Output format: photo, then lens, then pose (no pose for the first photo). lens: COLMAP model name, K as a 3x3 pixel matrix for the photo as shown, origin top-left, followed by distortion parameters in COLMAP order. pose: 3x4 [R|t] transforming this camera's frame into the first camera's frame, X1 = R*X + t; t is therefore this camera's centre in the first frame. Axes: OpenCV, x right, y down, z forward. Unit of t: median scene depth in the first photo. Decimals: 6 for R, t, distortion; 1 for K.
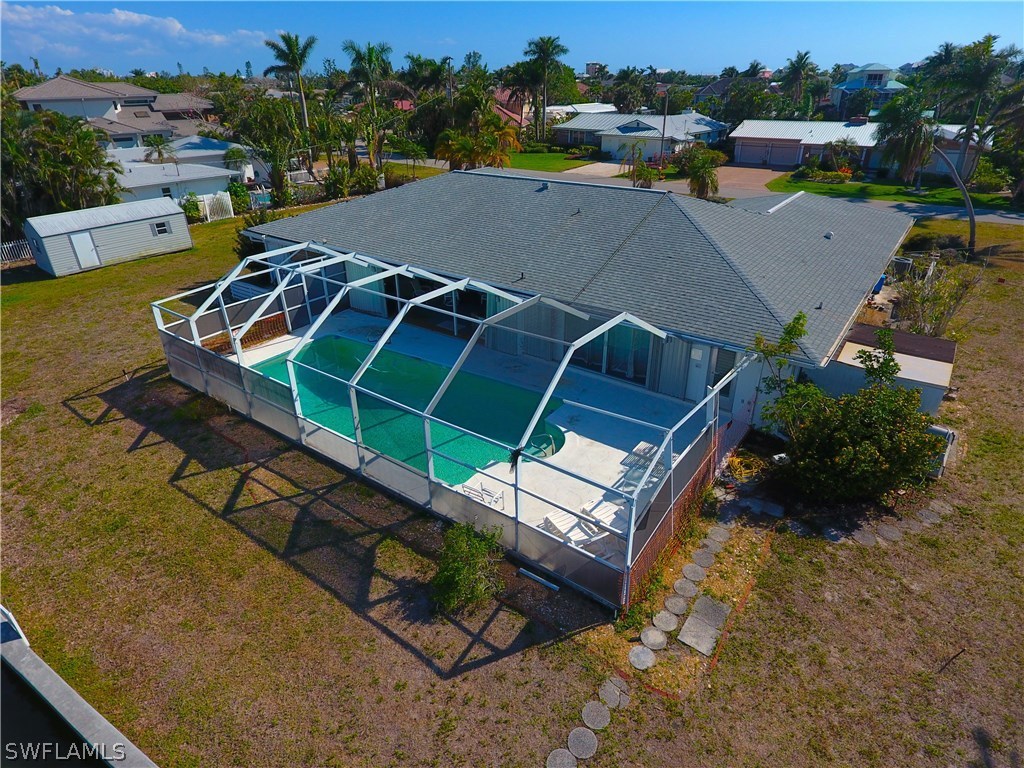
lens RADIAL K [[598.4, 0, 509.4], [0, 598.4, 371.6], [0, 0, 1]] dist [-0.002144, -0.001002]
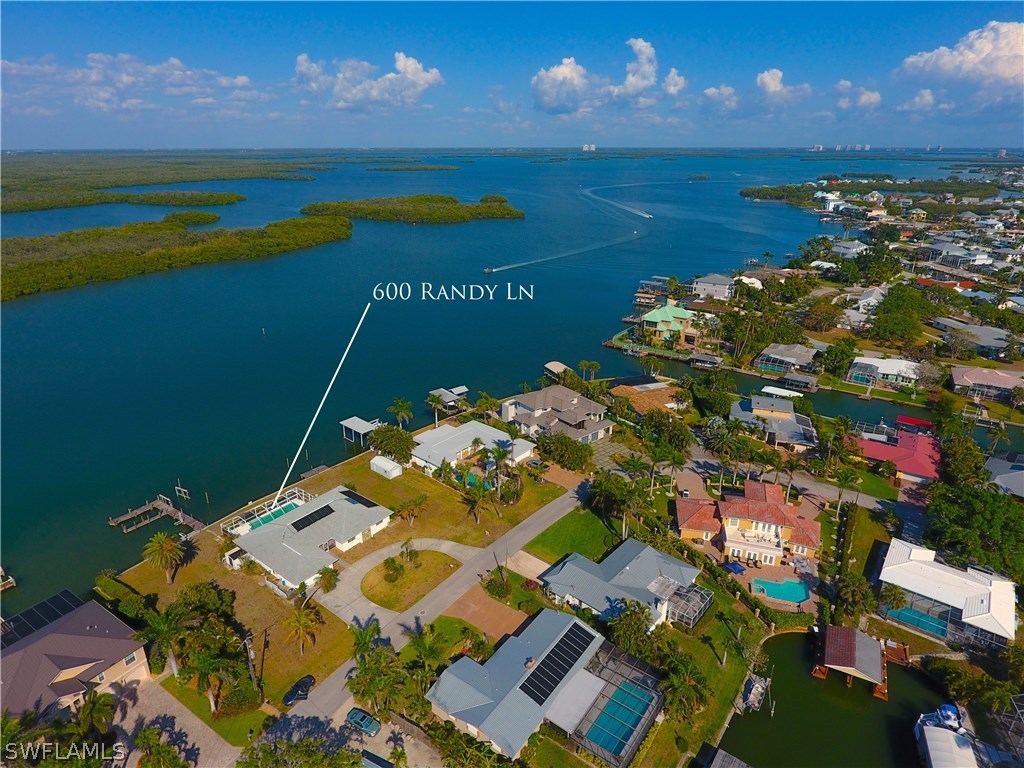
lens RADIAL K [[598.4, 0, 509.4], [0, 598.4, 371.6], [0, 0, 1]] dist [-0.002144, -0.001002]
pose [[-0.014789, 0.364222, -0.931195, 6.426637], [-0.439969, 0.833924, 0.333164, -5.603406], [0.897891, 0.414624, 0.147914, 2.012618]]
